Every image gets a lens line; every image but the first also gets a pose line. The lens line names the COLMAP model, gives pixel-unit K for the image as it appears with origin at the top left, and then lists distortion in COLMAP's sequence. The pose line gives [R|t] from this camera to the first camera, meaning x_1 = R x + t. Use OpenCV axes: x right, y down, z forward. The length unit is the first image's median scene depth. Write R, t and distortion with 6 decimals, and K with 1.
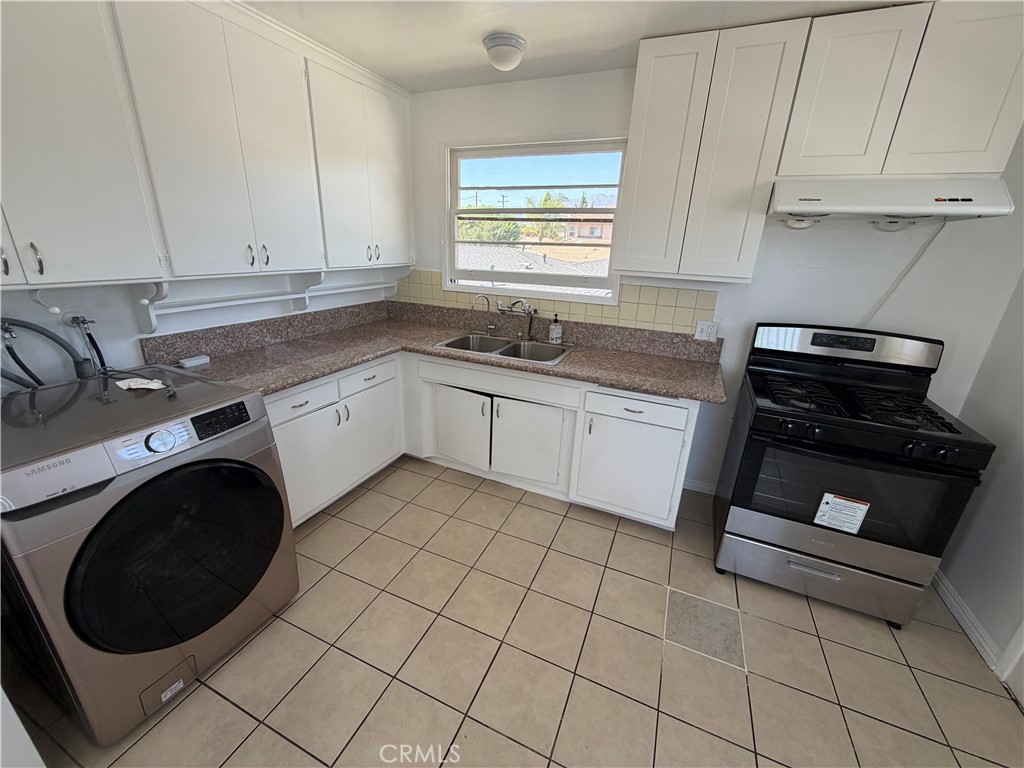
lens RADIAL K [[405.5, 0, 510.3], [0, 405.5, 387.4], [0, 0, 1]] dist [0.000370, -0.000991]
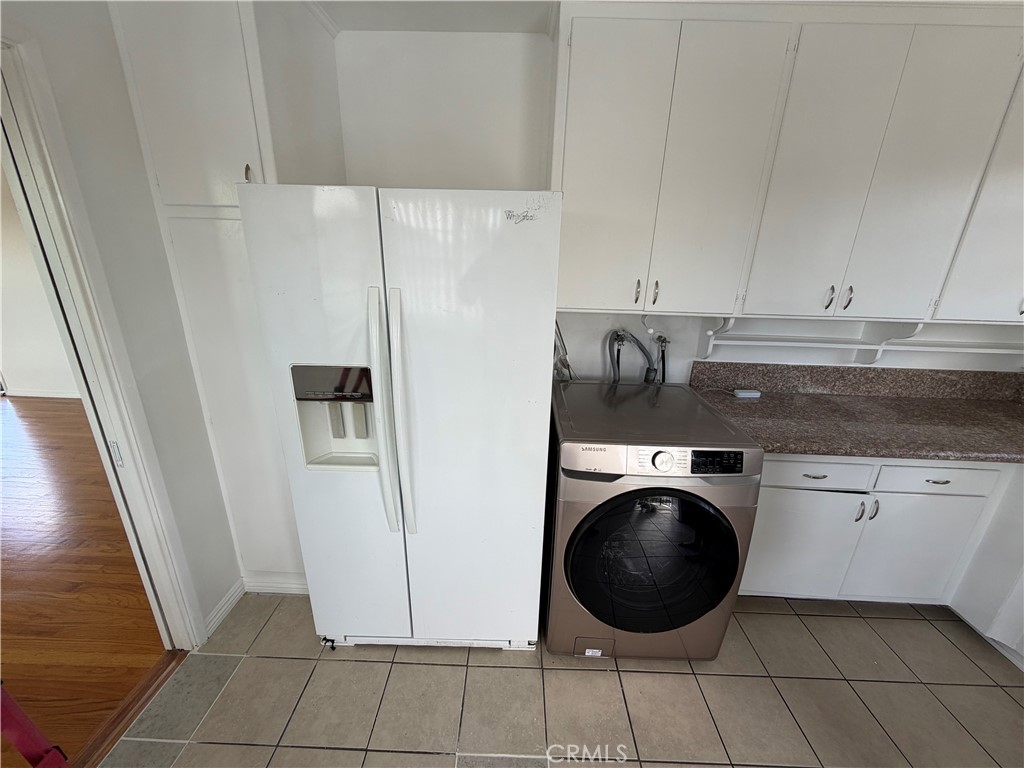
lens RADIAL K [[405.5, 0, 509.6], [0, 405.5, 382.5], [0, 0, 1]] dist [0.000370, -0.000991]
pose [[0.375313, 0.262449, -0.888966, -0.065491], [-0.324341, 0.935628, 0.139292, -0.046680], [0.868299, 0.236050, 0.436277, 0.054475]]
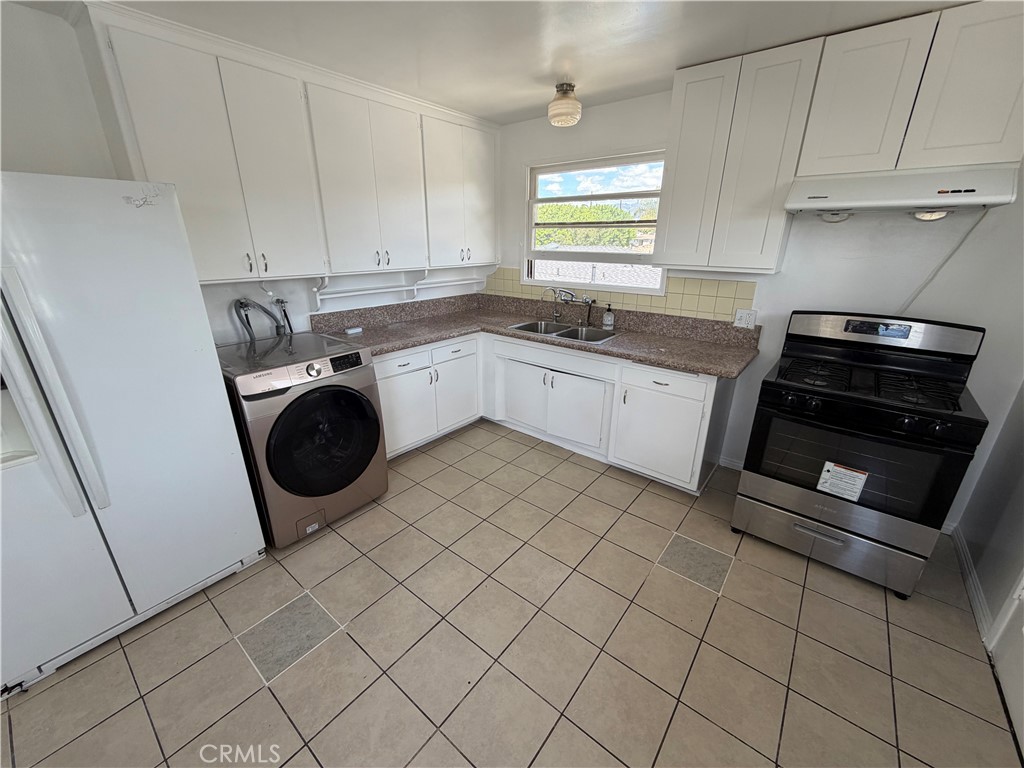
lens RADIAL K [[405.5, 0, 514.9], [0, 405.5, 385.5], [0, 0, 1]] dist [0.000370, -0.000991]
pose [[0.966503, 0.055053, -0.250680, 0.196378], [-0.056348, 0.998409, 0.002013, 0.085590], [0.250392, 0.012180, 0.968068, -0.242065]]
